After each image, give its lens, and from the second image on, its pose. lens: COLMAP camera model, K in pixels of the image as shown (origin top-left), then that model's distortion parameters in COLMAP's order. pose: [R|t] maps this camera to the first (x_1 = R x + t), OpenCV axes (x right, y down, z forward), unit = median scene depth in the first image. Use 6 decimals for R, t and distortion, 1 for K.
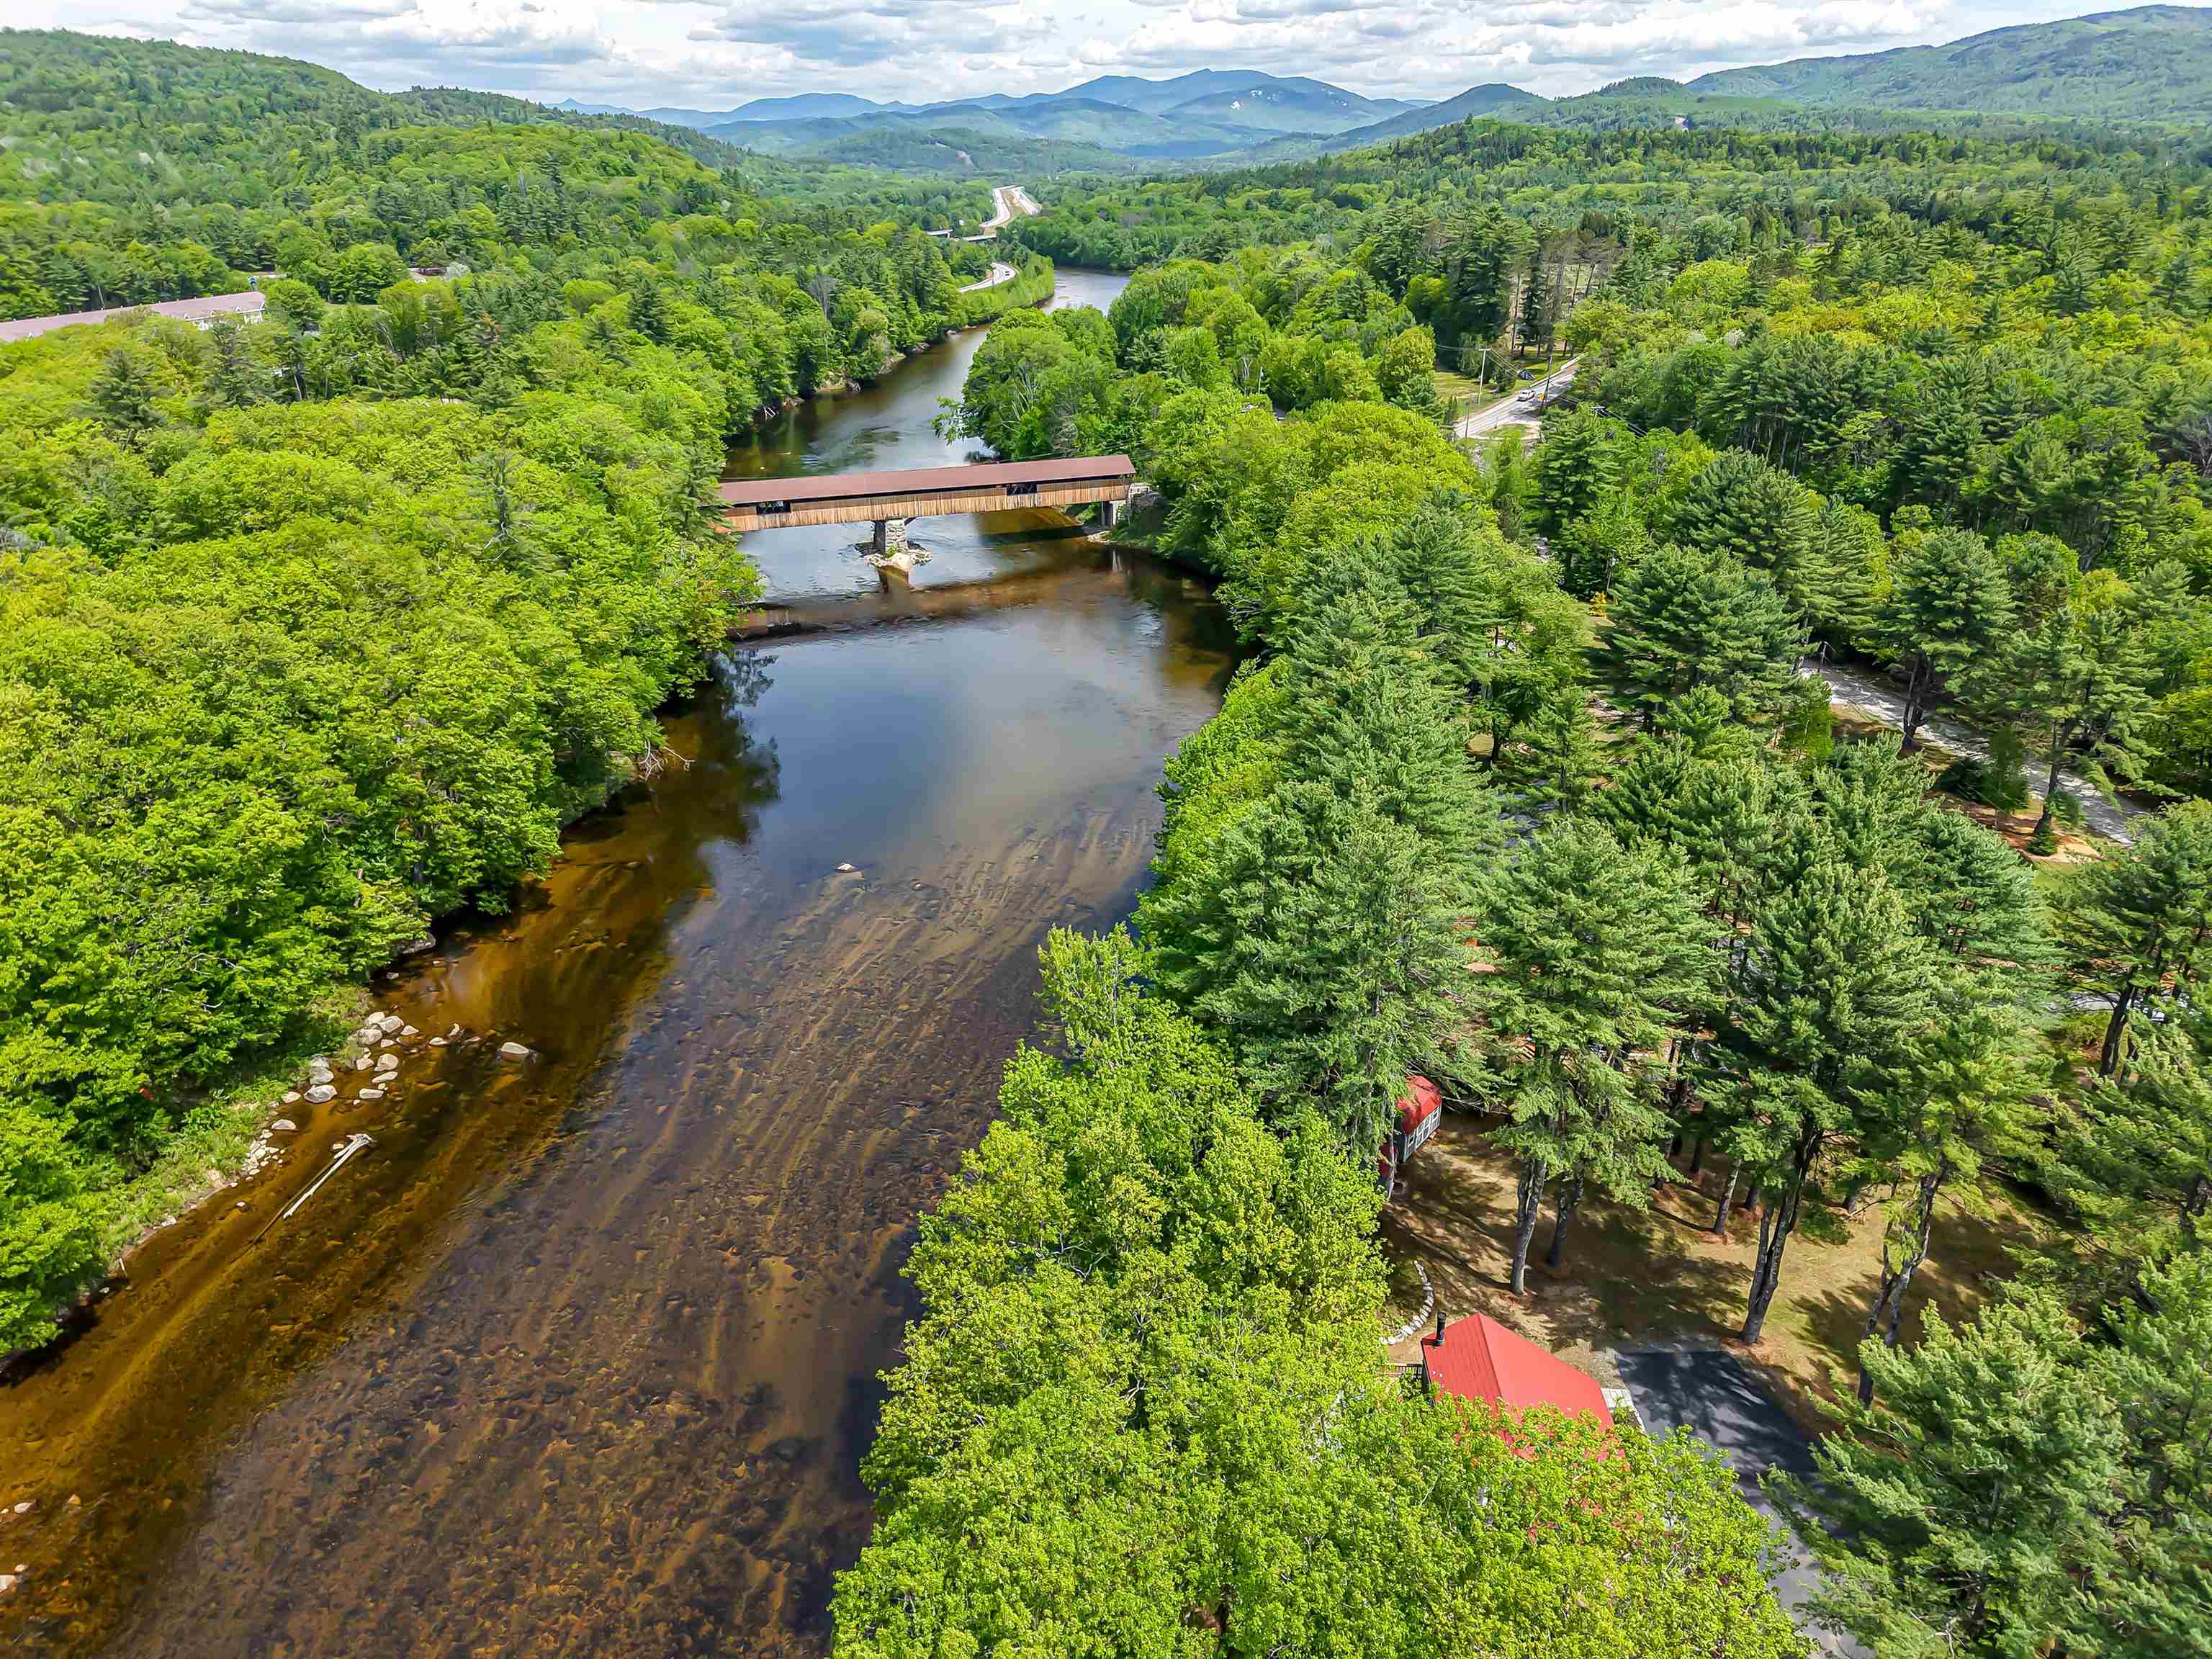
lens RADIAL K [[1504.4, 0, 1073.3], [0, 1504.4, 829.5], [0, 0, 1]] dist [0.036364, -0.002290]
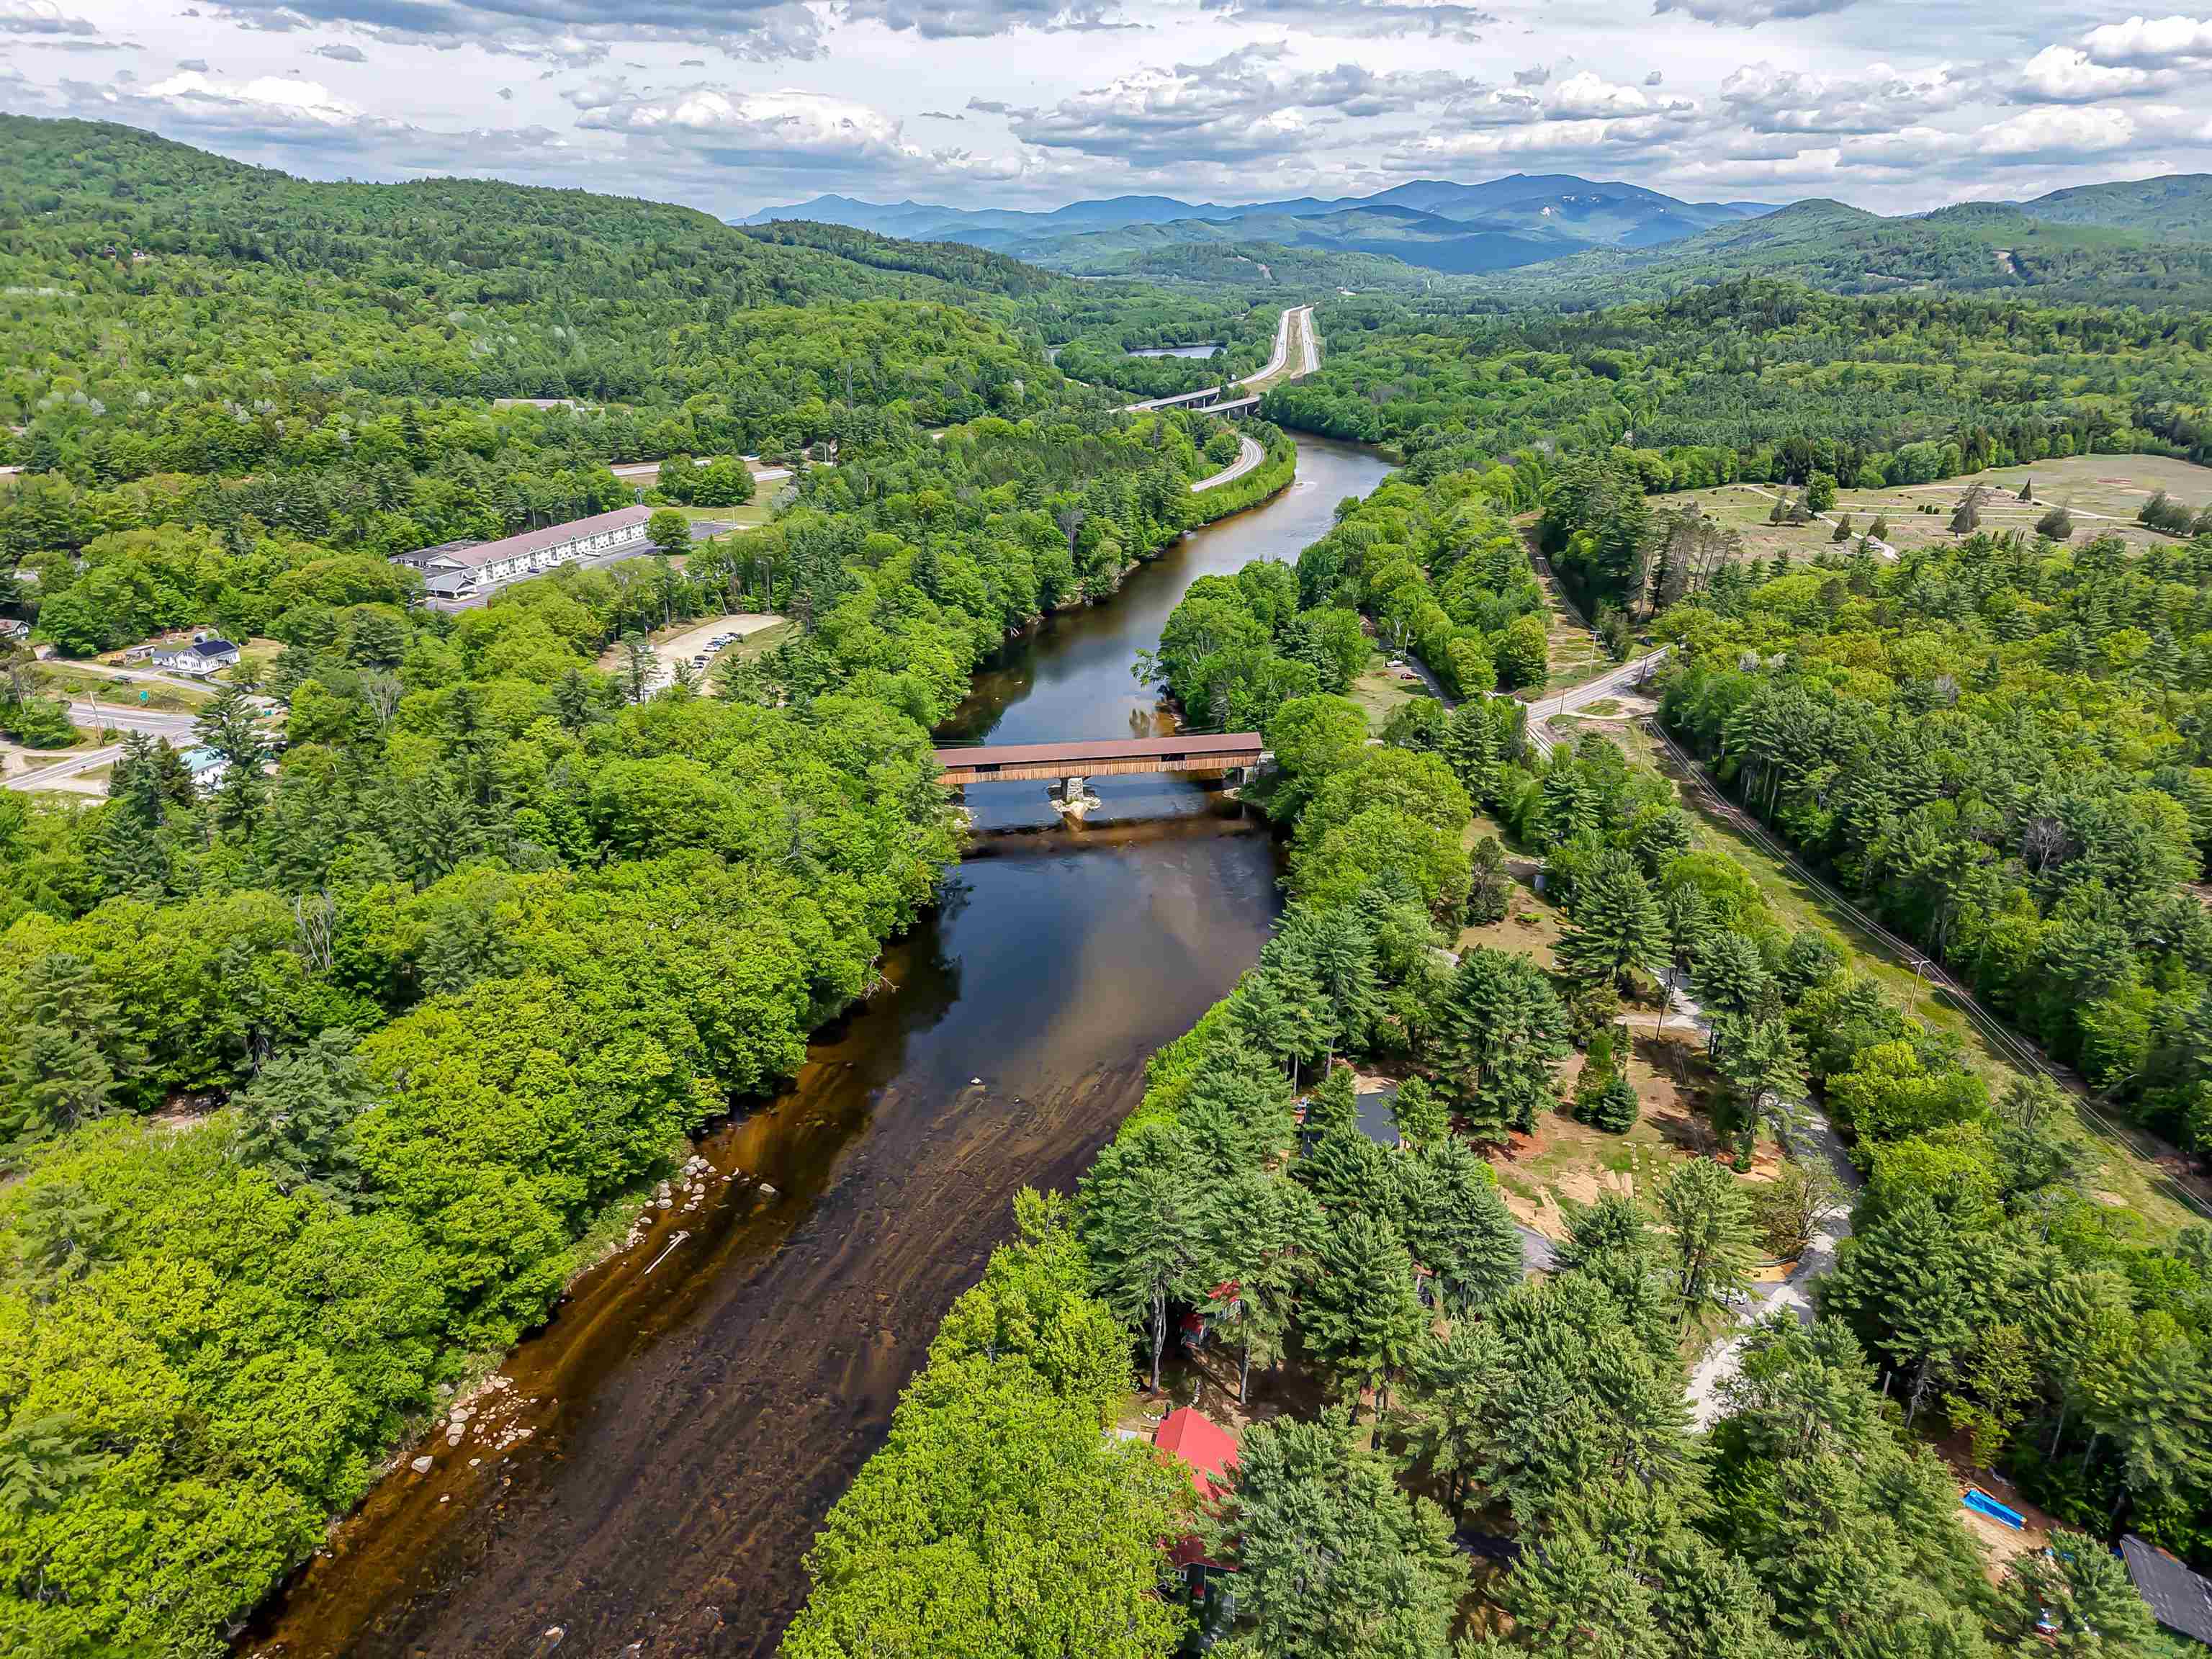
lens RADIAL K [[1504.4, 0, 1092.9], [0, 1504.4, 825.1], [0, 0, 1]] dist [0.036364, -0.002290]
pose [[0.983877, 0.082113, -0.158879, 0.241388], [-0.089900, 0.995046, -0.042450, -0.228199], [0.154606, 0.056049, 0.986385, -0.679574]]
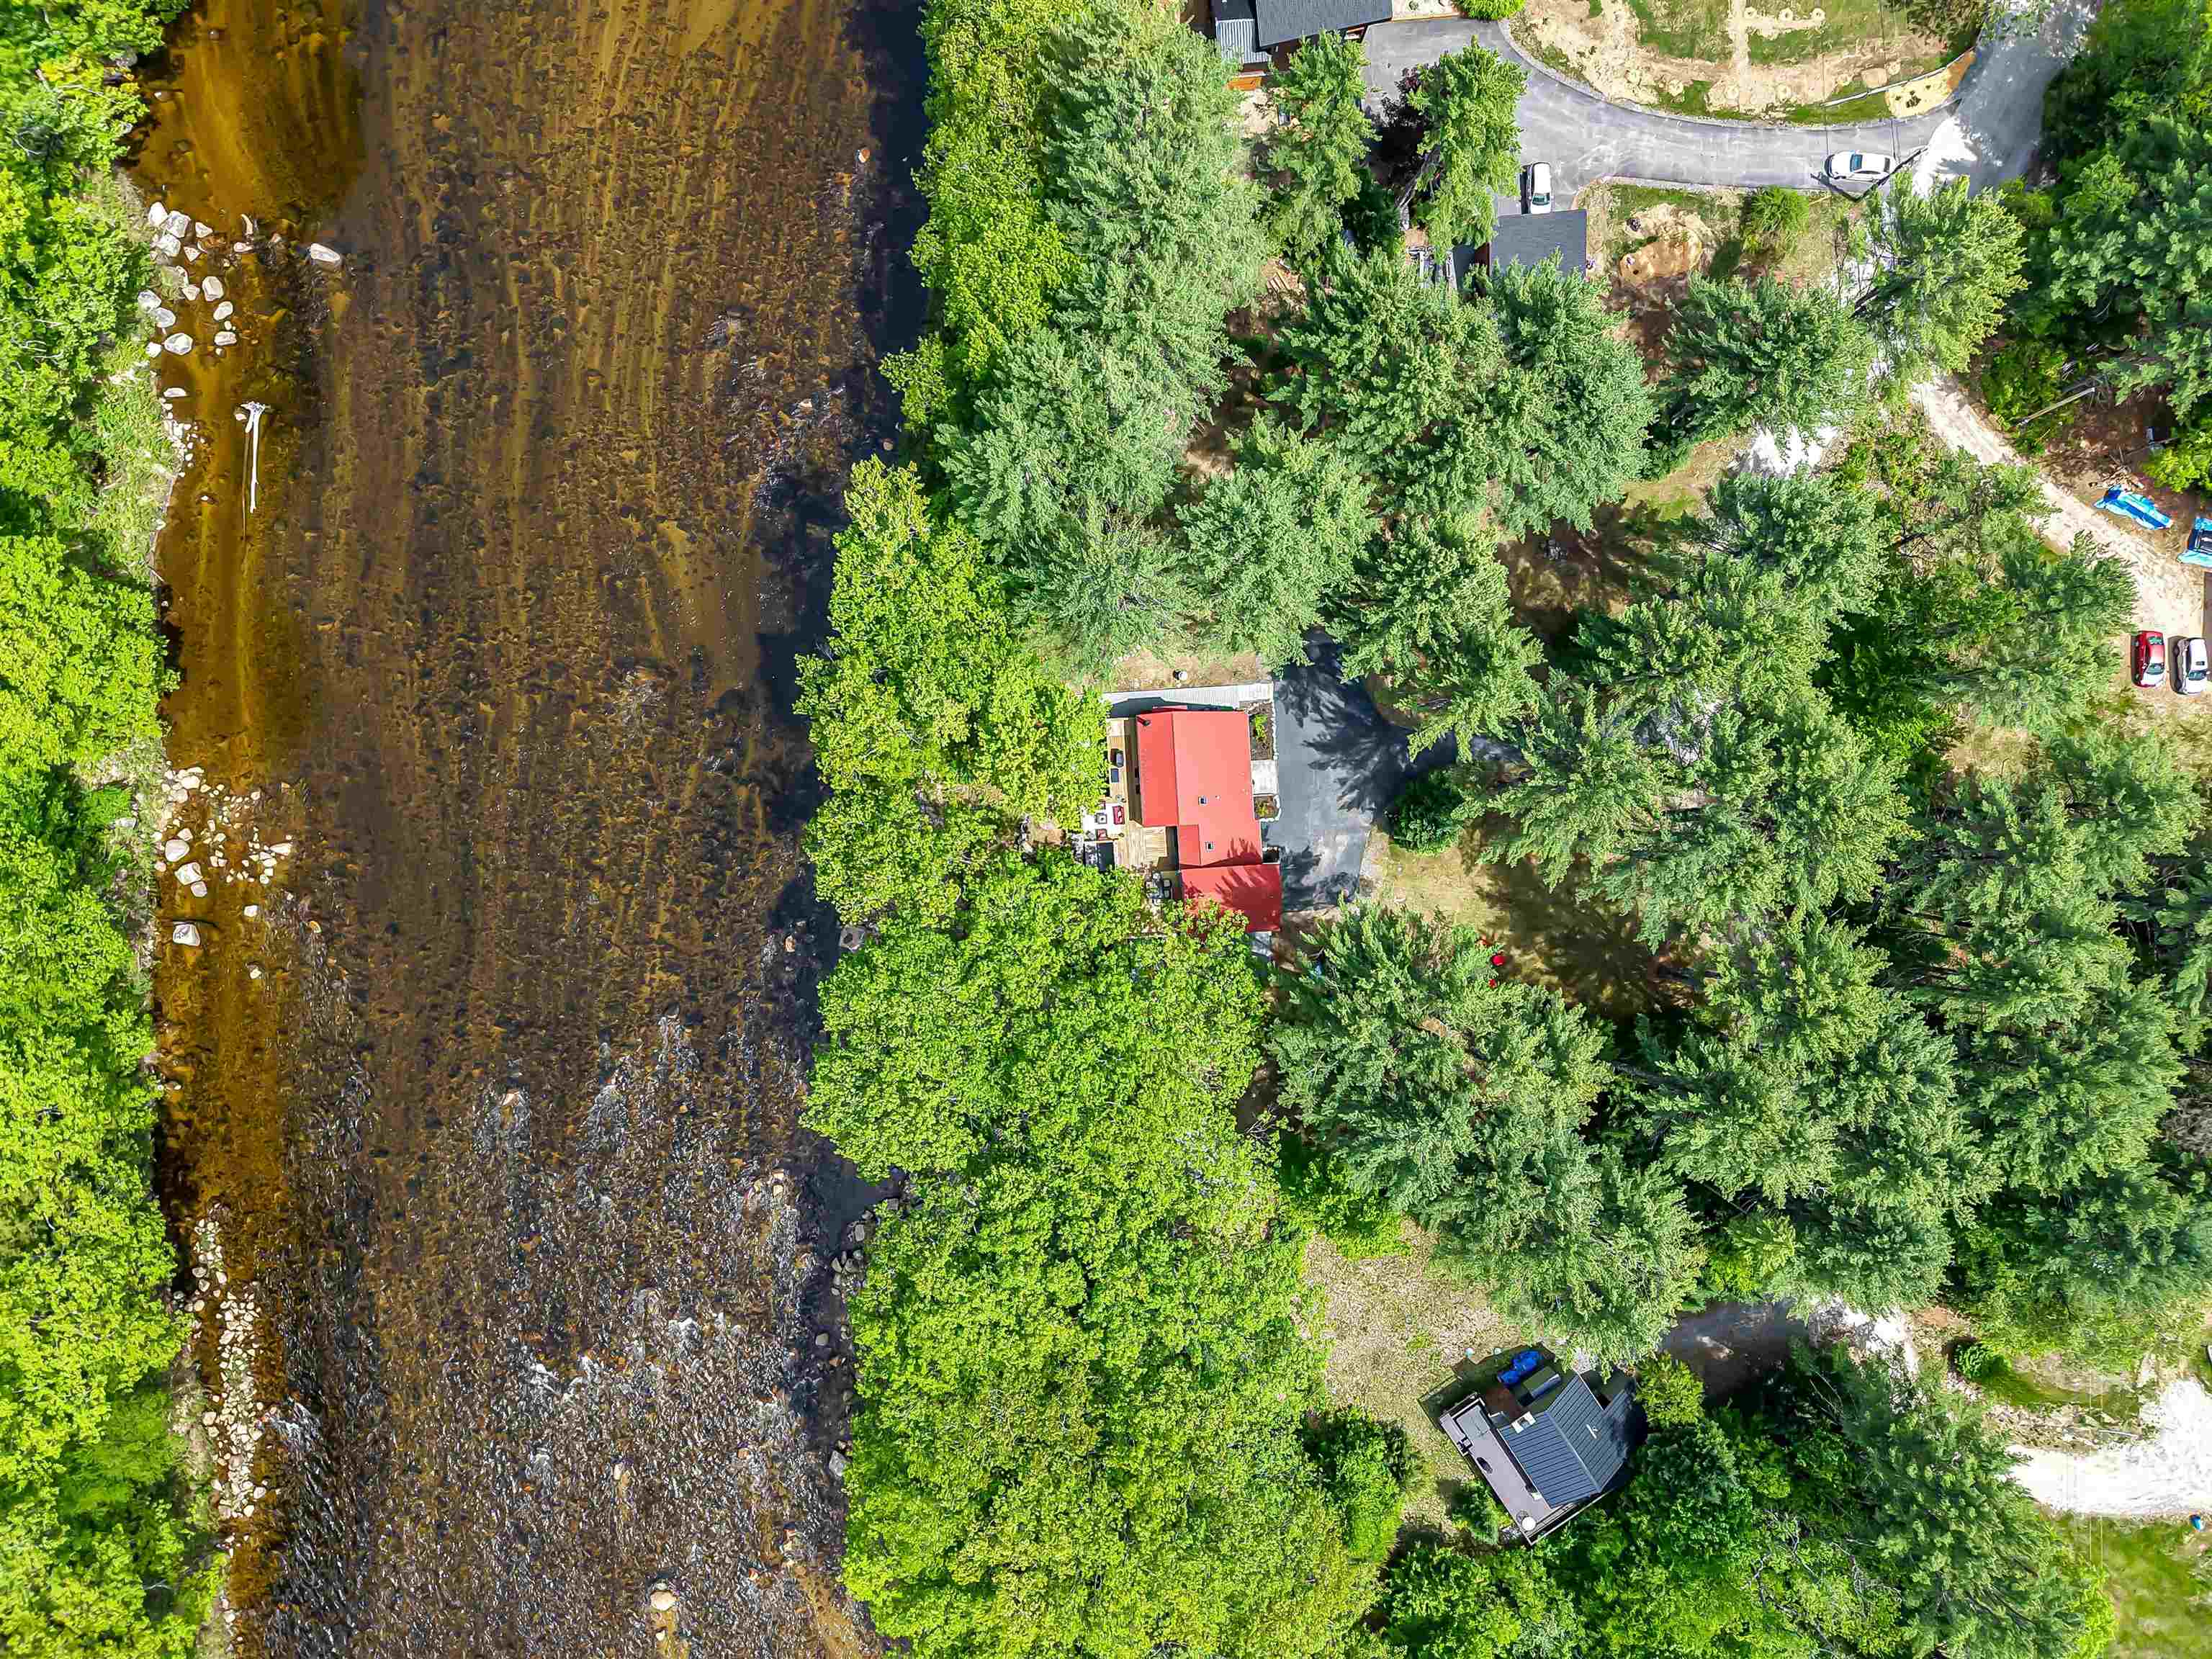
lens RADIAL K [[1504.4, 0, 1112.1], [0, 1504.4, 830.4], [0, 0, 1]] dist [0.036364, -0.002290]
pose [[0.993336, -0.108922, 0.037674, 0.081594], [0.010090, 0.407813, 0.913010, -0.623139], [-0.114811, -0.906545, 0.406194, 0.150959]]
